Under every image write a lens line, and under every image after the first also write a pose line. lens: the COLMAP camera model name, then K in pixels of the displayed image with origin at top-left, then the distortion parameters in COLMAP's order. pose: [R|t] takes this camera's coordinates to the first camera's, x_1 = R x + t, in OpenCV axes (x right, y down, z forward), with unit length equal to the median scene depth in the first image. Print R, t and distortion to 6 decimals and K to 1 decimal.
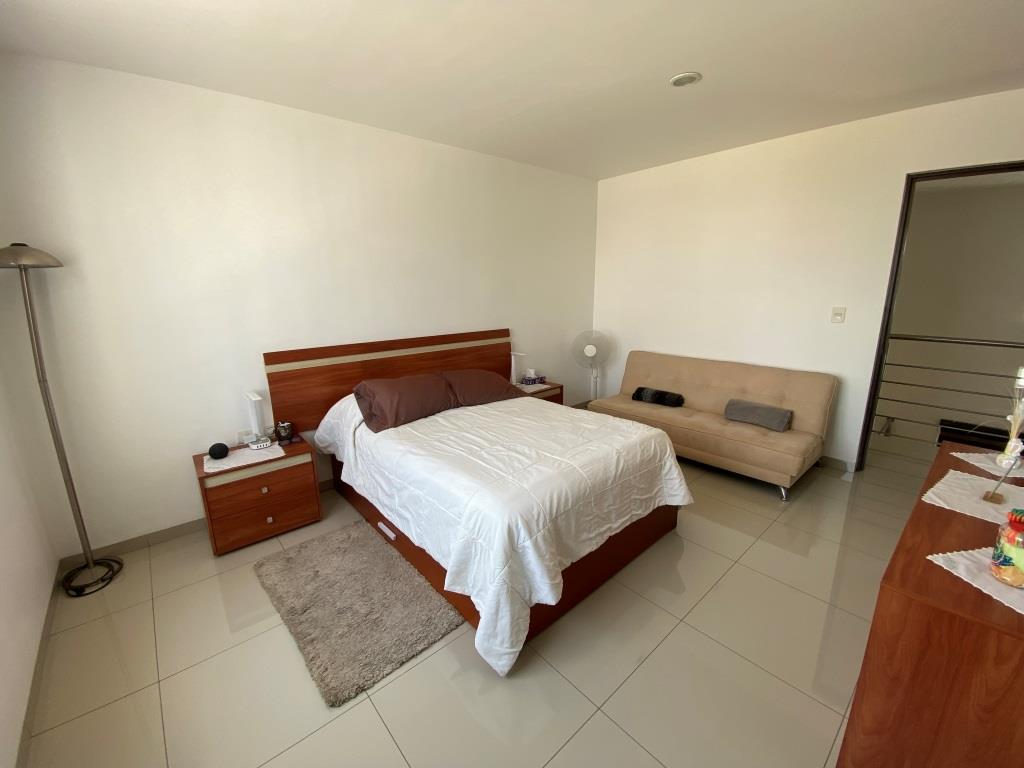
lens RADIAL K [[412.8, 0, 505.6], [0, 412.8, 382.8], [0, 0, 1]] dist [0.034375, -0.027007]
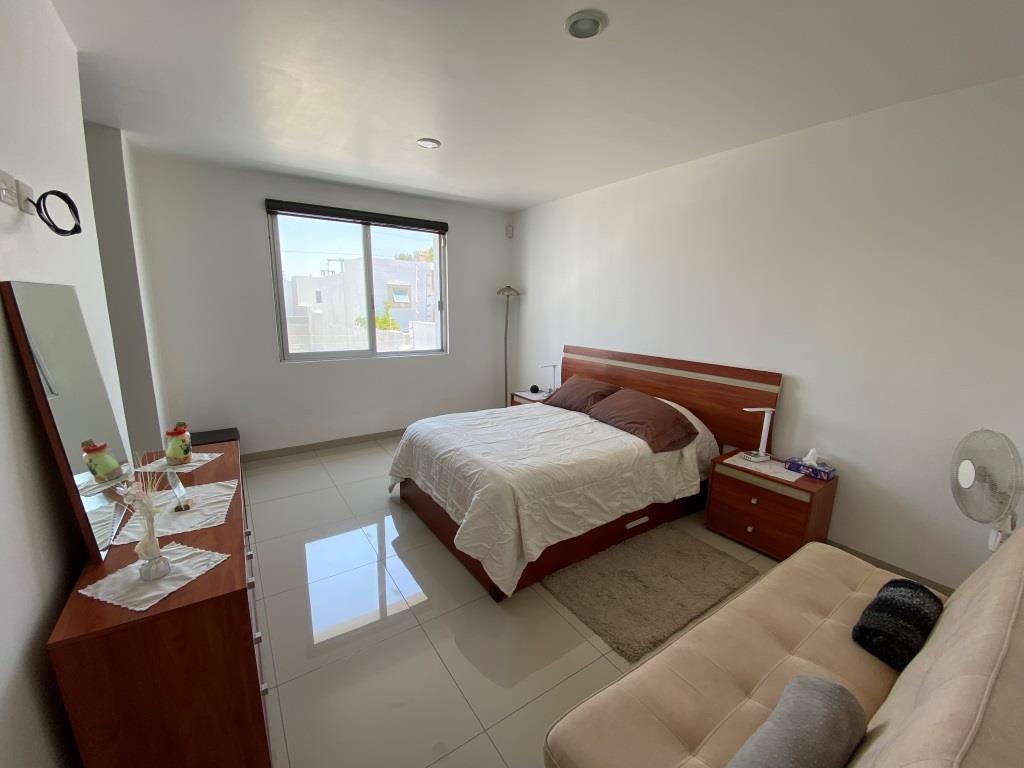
lens RADIAL K [[412.8, 0, 505.6], [0, 412.8, 382.8], [0, 0, 1]] dist [0.034375, -0.027007]
pose [[-0.121308, 0.194854, -0.973302, 1.008302], [-0.244219, 0.944543, 0.219535, -0.219236], [0.962103, 0.264331, -0.066993, 0.870570]]
